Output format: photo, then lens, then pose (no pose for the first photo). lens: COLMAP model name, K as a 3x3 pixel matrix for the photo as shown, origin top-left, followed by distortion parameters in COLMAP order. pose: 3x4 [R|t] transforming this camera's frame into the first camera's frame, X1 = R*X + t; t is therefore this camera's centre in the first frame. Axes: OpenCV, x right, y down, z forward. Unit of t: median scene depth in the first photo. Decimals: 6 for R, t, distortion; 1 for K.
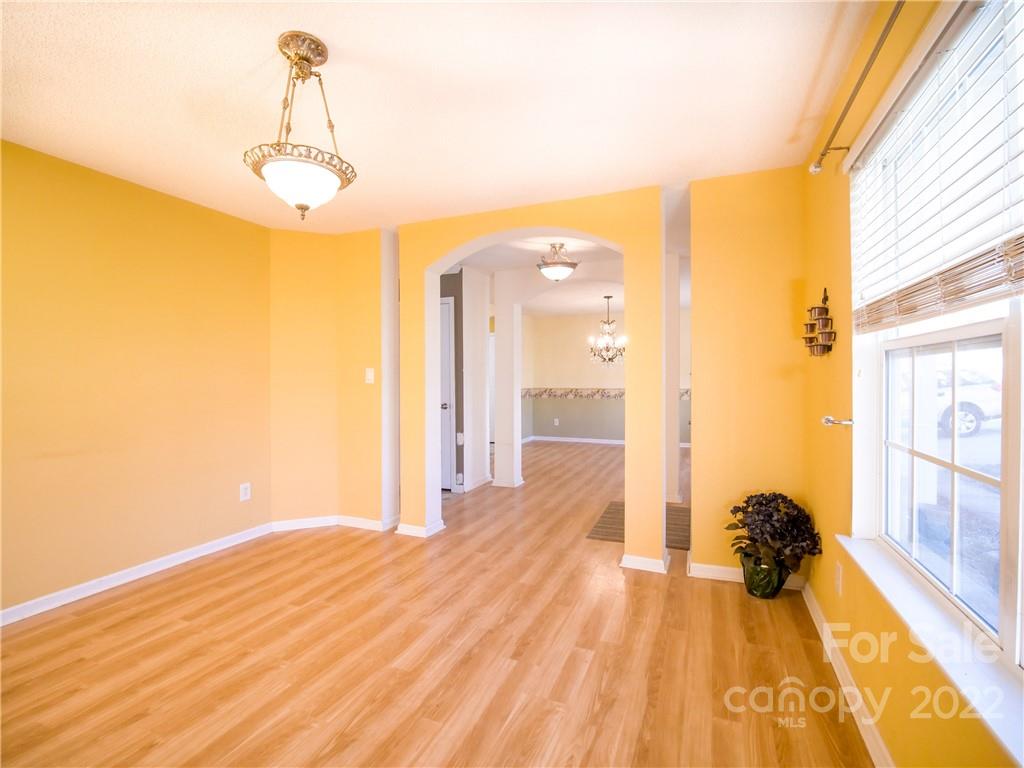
lens RADIAL K [[466.2, 0, 506.2], [0, 466.2, 383.7], [0, 0, 1]] dist [-0.014074, -0.002293]
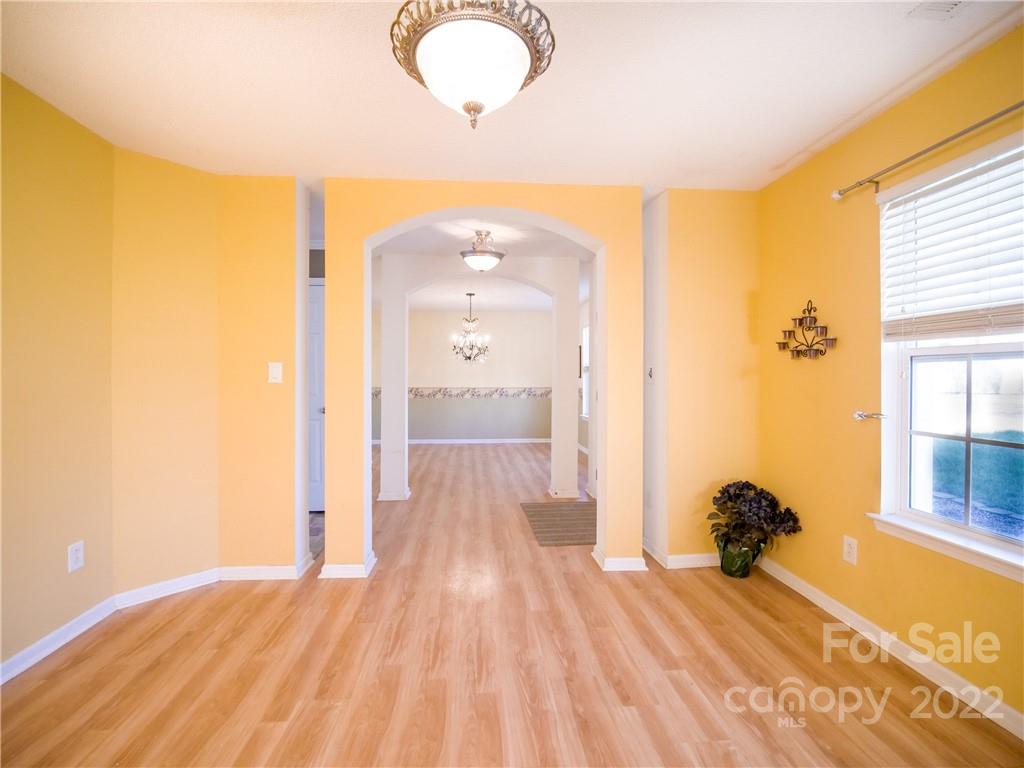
lens RADIAL K [[466.2, 0, 500.9], [0, 466.2, 380.2], [0, 0, 1]] dist [-0.014074, -0.002293]
pose [[0.896270, 0.002014, 0.443504, -0.391000], [0.000093, 0.999989, -0.004729, -0.001154], [-0.443509, 0.004279, 0.896260, 0.230428]]
